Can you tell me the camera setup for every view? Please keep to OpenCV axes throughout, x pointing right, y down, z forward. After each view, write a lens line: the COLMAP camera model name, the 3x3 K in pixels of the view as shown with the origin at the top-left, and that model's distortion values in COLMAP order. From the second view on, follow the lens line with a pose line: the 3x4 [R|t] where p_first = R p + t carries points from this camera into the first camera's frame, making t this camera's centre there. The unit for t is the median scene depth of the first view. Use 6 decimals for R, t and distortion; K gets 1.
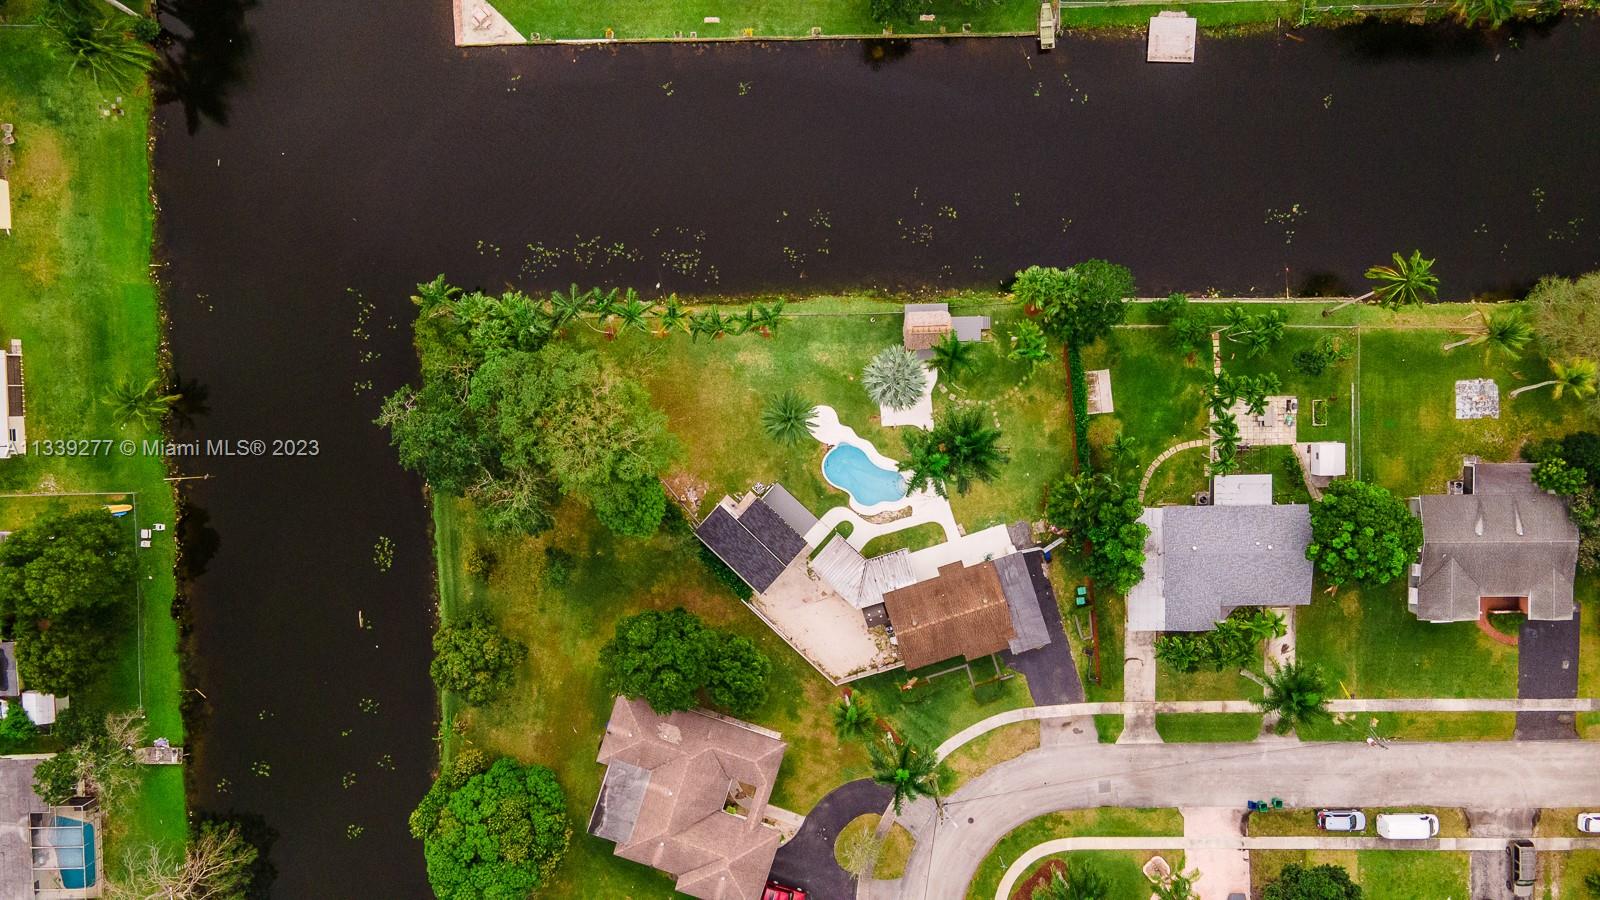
lens RADIAL K [[1184.2, 0, 800.0], [0, 1184.2, 450.0], [0, 0, 1]] dist [0.003819, 0.050040]
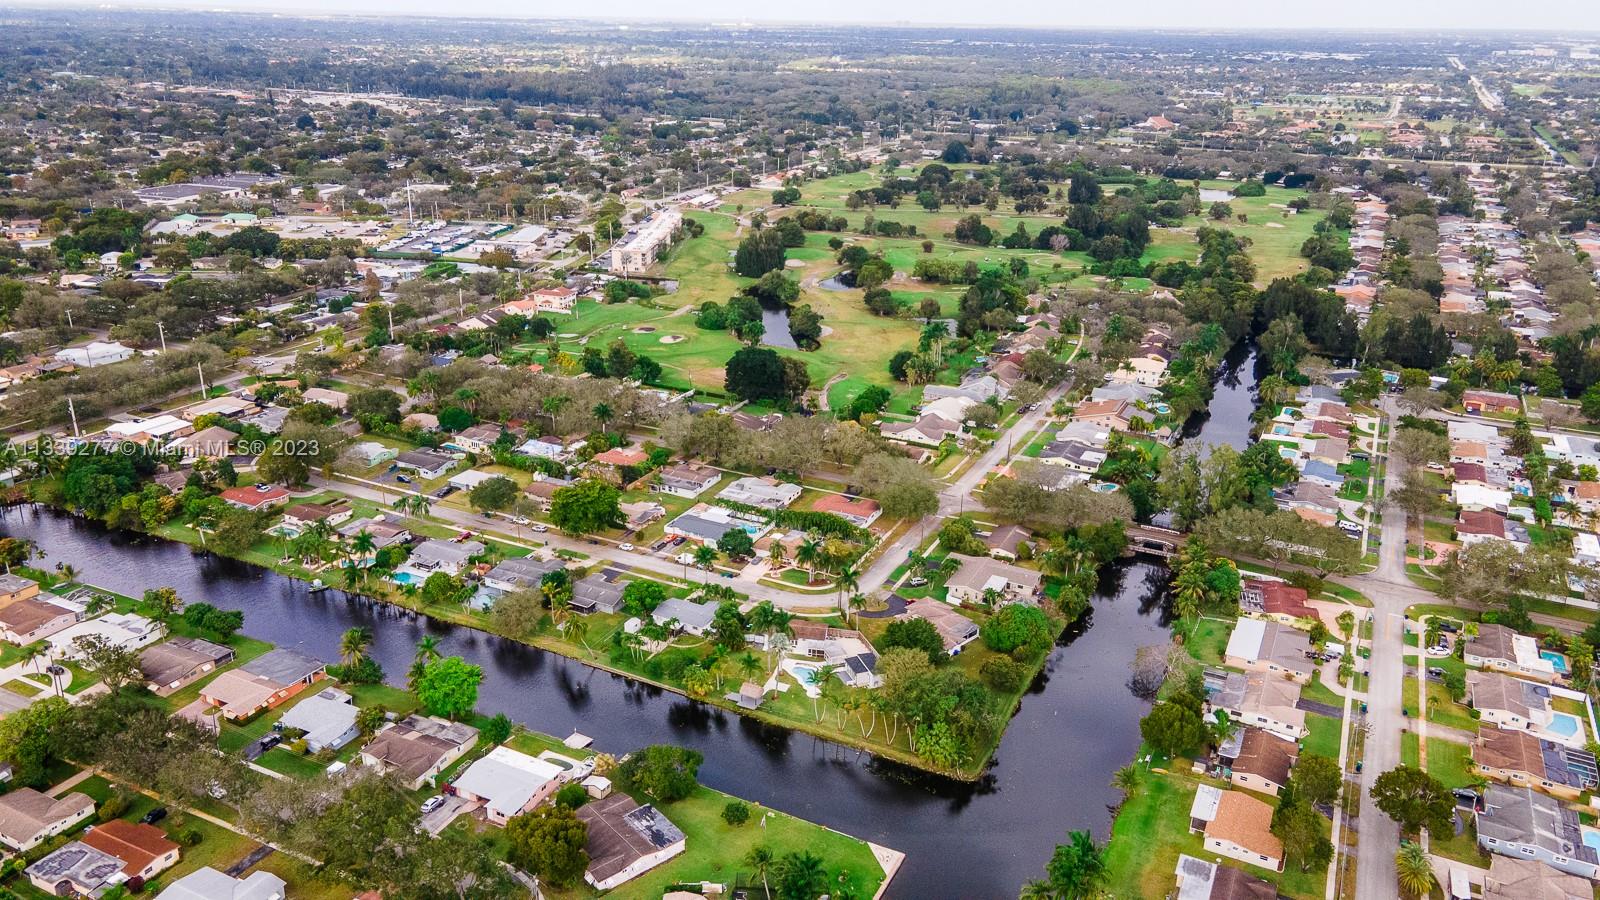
lens RADIAL K [[1184.2, 0, 800.0], [0, 1184.2, 450.0], [0, 0, 1]] dist [0.003819, 0.050040]
pose [[-0.887974, -0.169739, 0.427423, -0.804614], [0.459241, -0.376769, 0.804452, -1.602071], [0.024493, 0.910623, 0.412513, -0.295680]]
